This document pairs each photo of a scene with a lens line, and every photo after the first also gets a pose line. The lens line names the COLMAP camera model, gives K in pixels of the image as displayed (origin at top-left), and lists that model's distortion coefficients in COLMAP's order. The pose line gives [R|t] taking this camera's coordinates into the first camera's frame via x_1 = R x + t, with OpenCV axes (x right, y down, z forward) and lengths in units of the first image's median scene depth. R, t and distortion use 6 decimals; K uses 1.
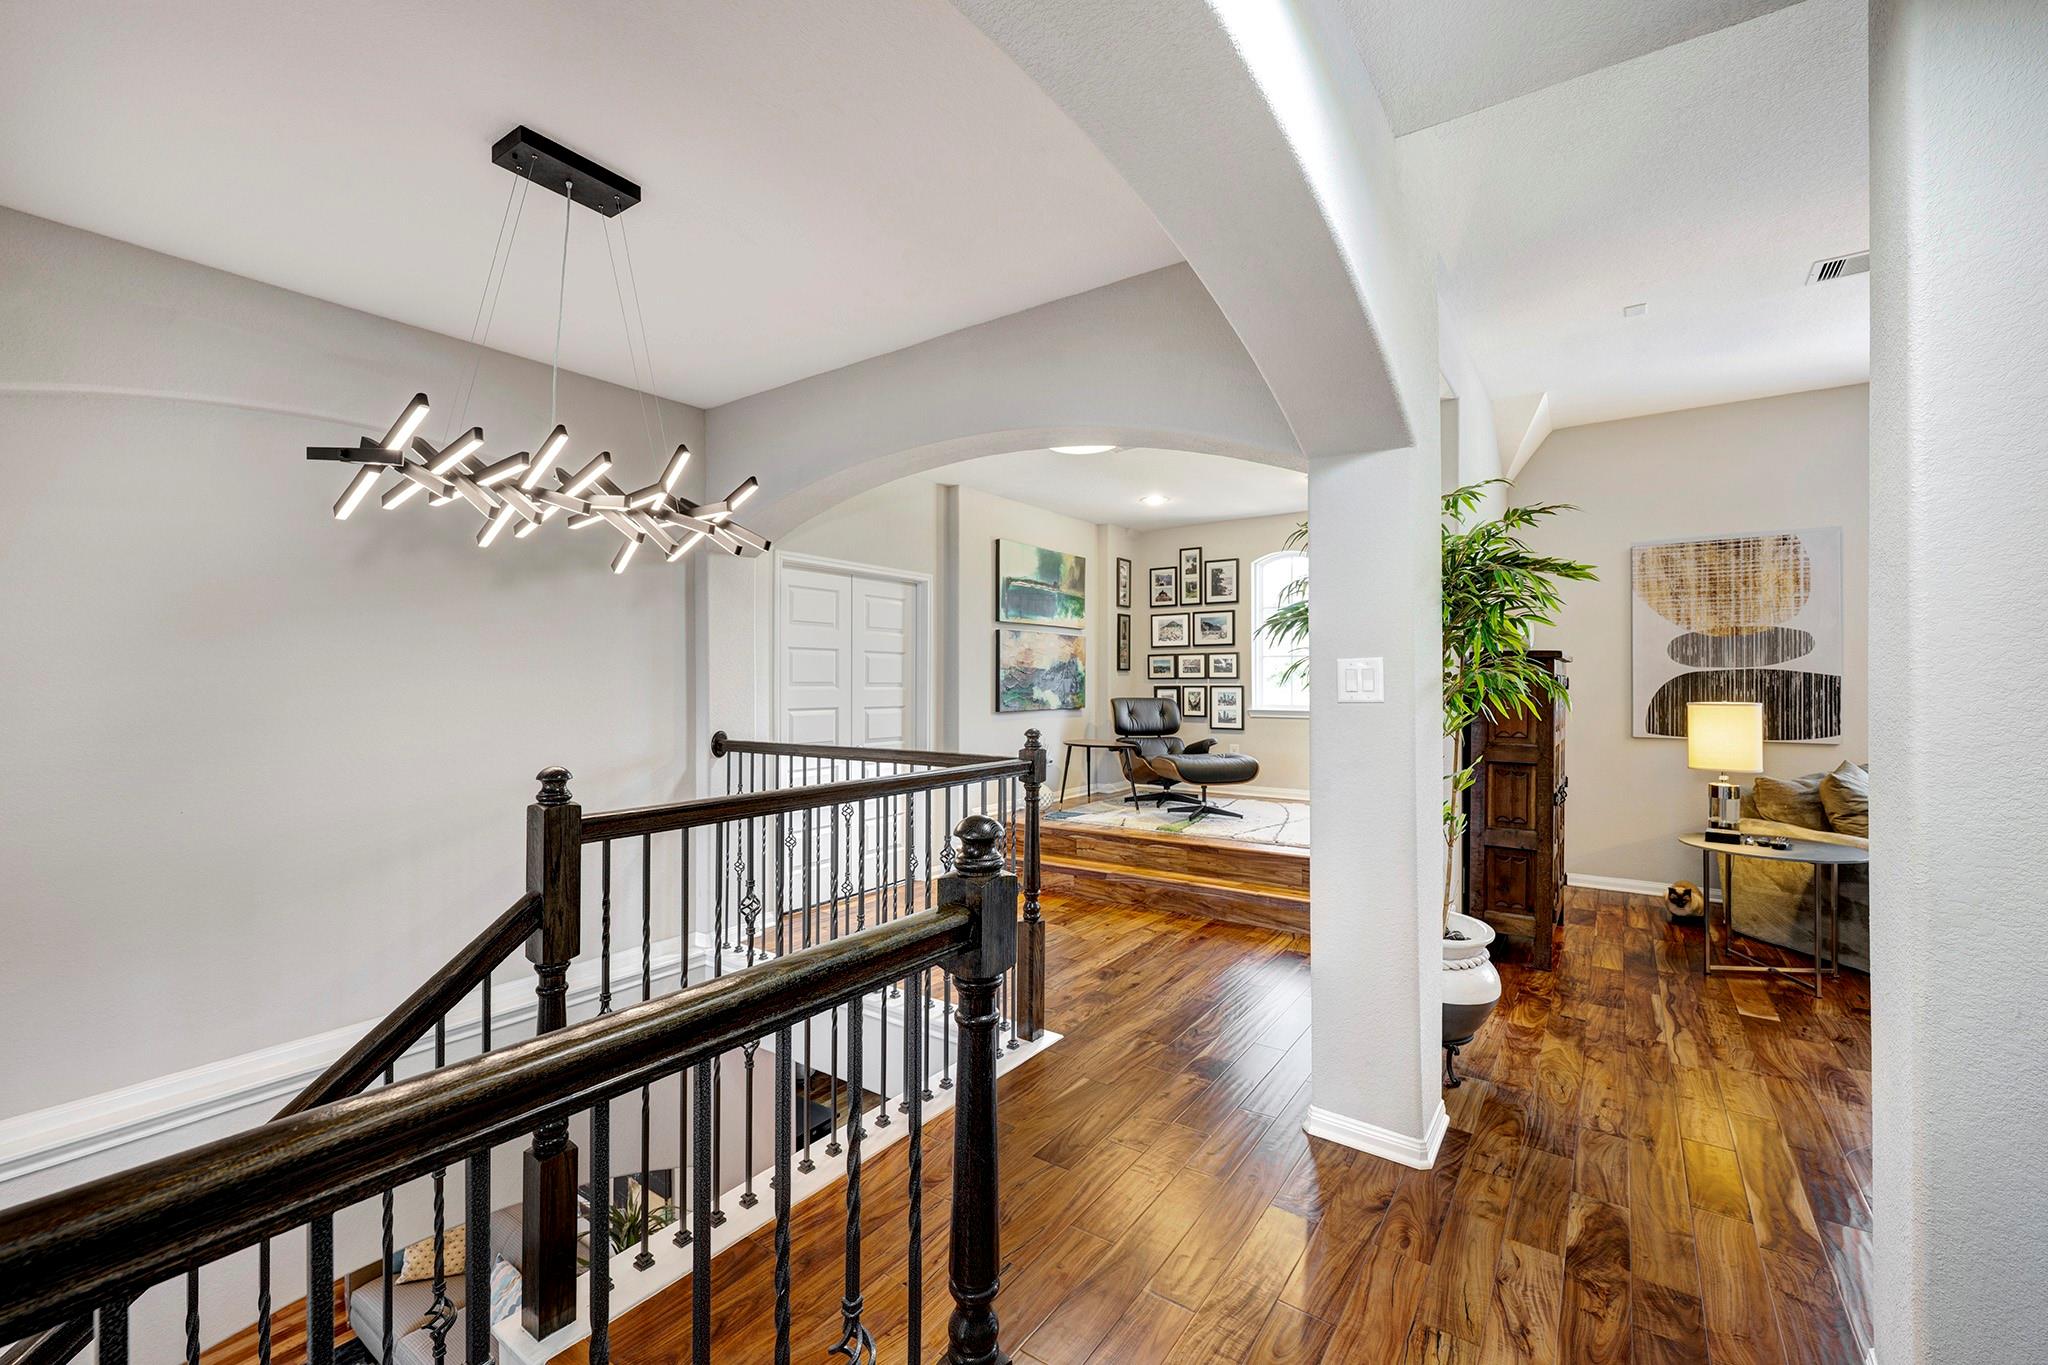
lens RADIAL K [[864.8, 0, 1029.3], [0, 864.8, 671.1], [0, 0, 1]] dist [-0.003444, 0.001137]
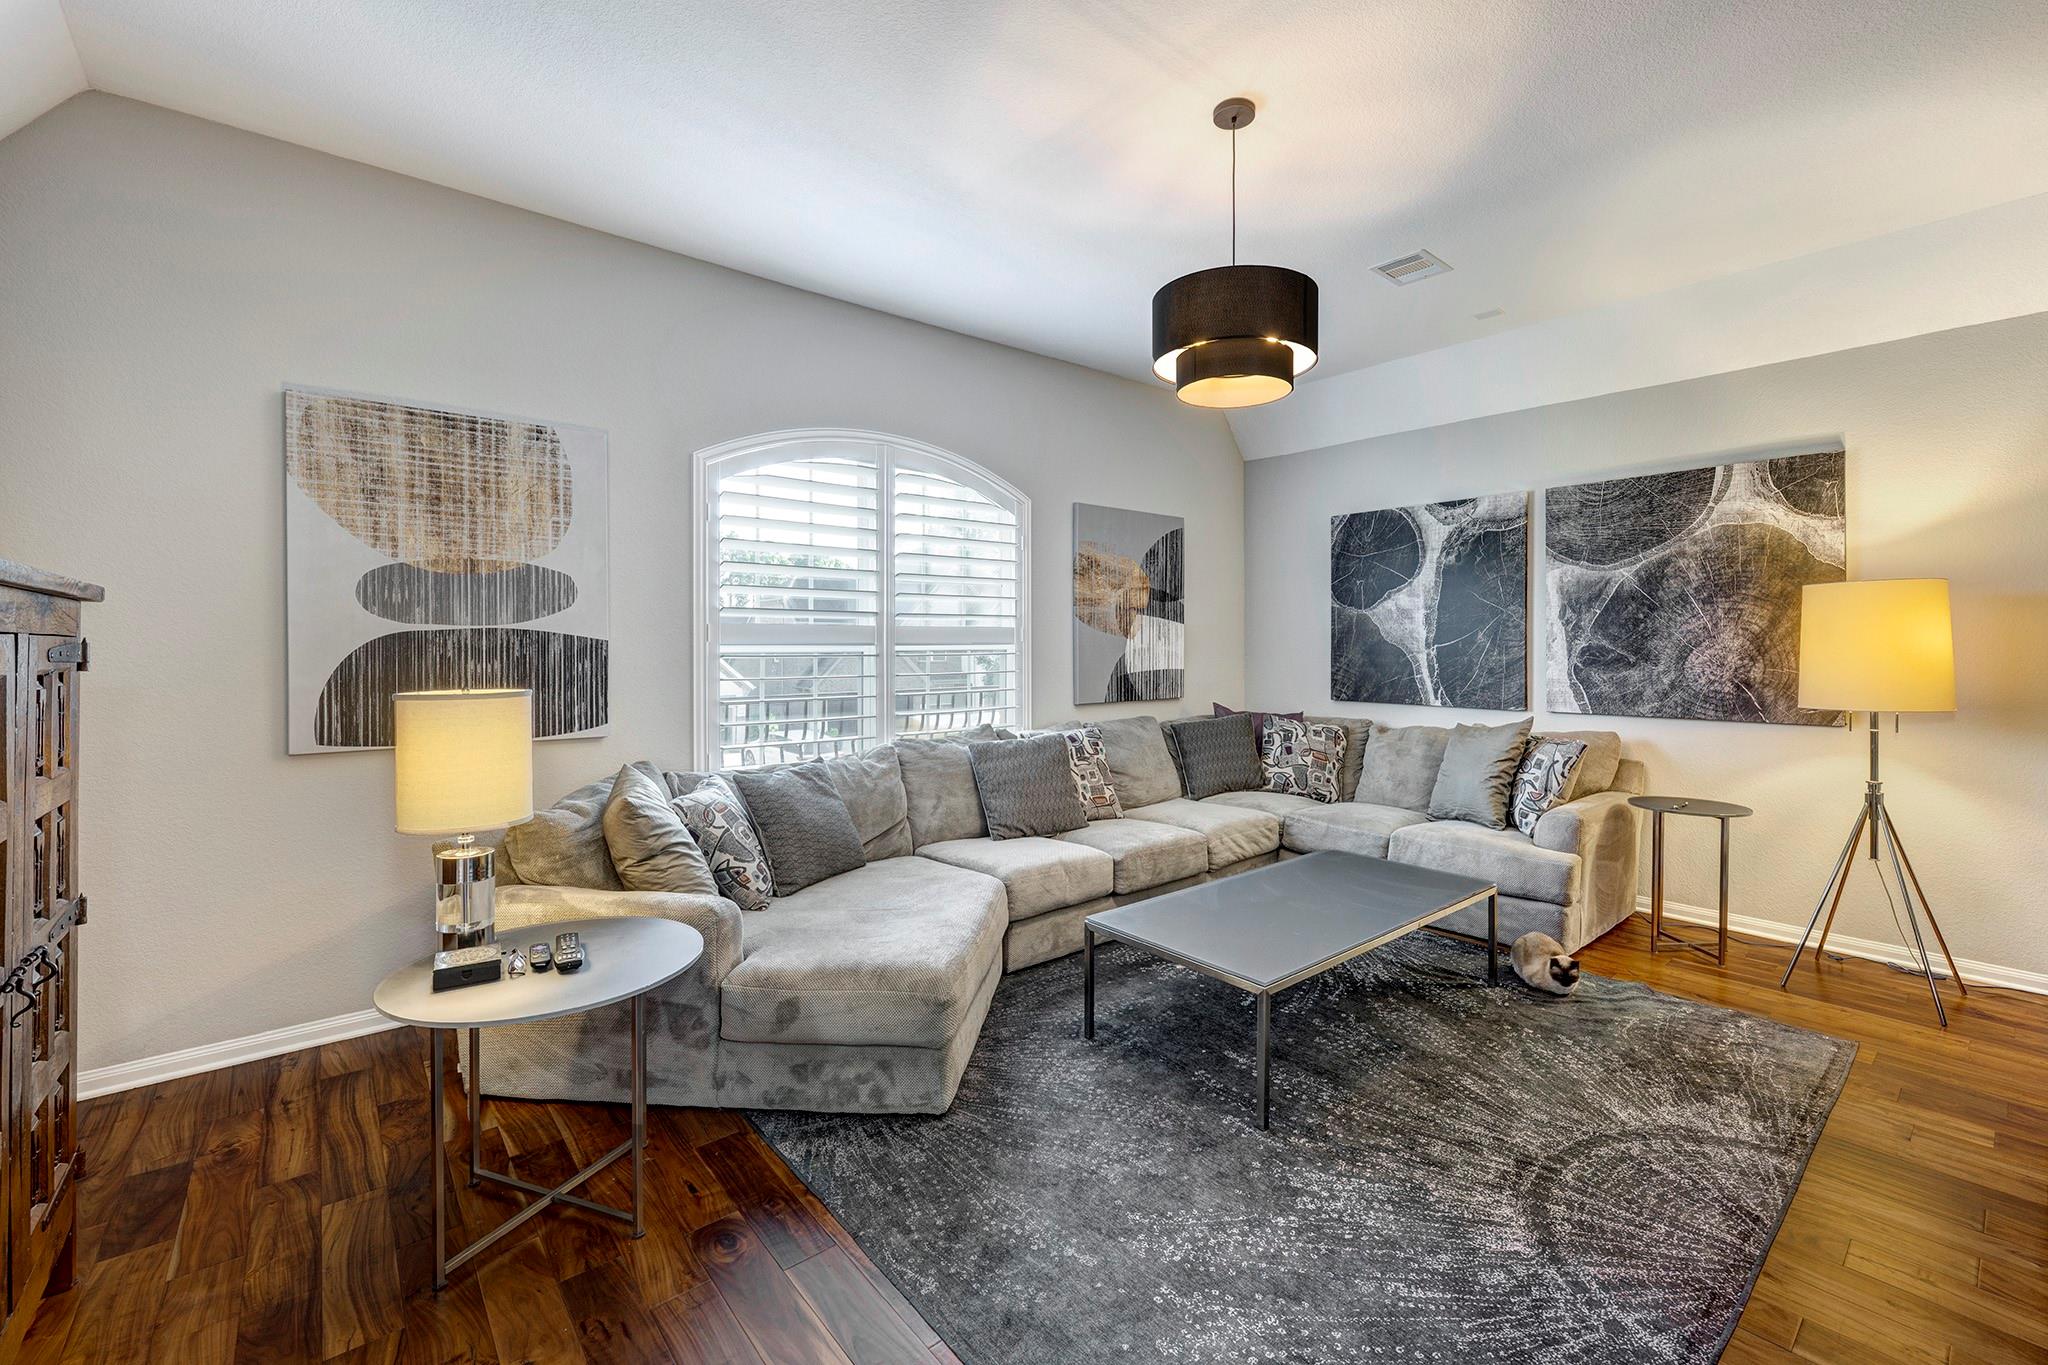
lens RADIAL K [[842.9, 0, 1031.2], [0, 842.9, 658.0], [0, 0, 1]] dist [-0.001683, 0.003038]
pose [[0.267515, -0.016531, 0.963412, 0.286776], [-0.010878, 0.999737, 0.020175, 0.002246], [-0.963492, -0.015877, 0.267265, 0.376606]]
